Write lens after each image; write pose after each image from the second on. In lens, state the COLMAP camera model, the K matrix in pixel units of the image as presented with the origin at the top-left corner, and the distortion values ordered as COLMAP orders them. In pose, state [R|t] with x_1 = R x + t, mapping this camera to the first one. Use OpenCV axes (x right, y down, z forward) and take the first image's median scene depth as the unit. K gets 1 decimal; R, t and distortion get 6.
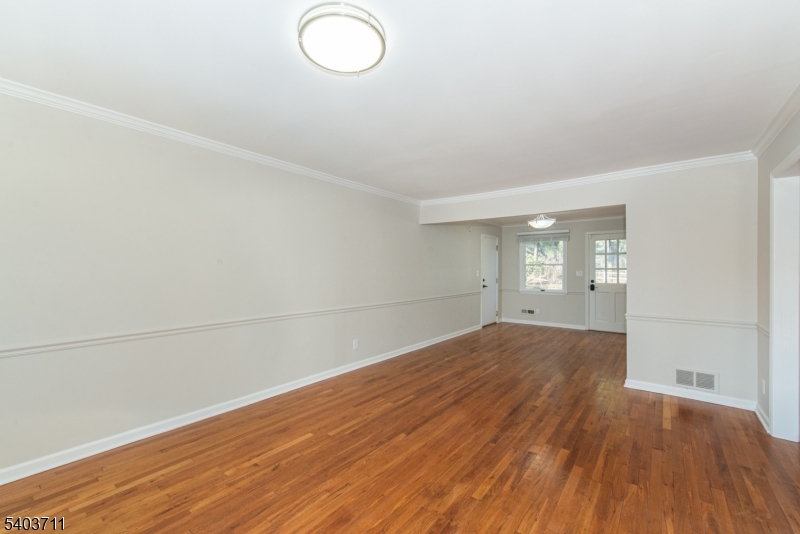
lens RADIAL K [[328.6, 0, 400.0], [0, 328.6, 267.0], [0, 0, 1]] dist [0.002389, 0.000093]
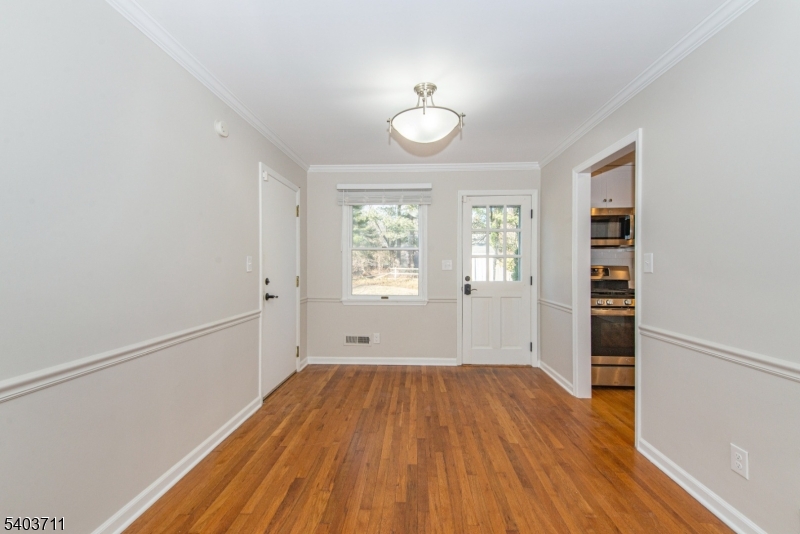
lens RADIAL K [[328.6, 0, 400.0], [0, 328.6, 267.0], [0, 0, 1]] dist [0.002389, 0.000093]
pose [[0.822306, -0.003657, 0.569034, 0.158782], [0.000569, 0.999984, 0.005605, 0.019258], [-0.569045, -0.004285, 0.822295, 0.570782]]
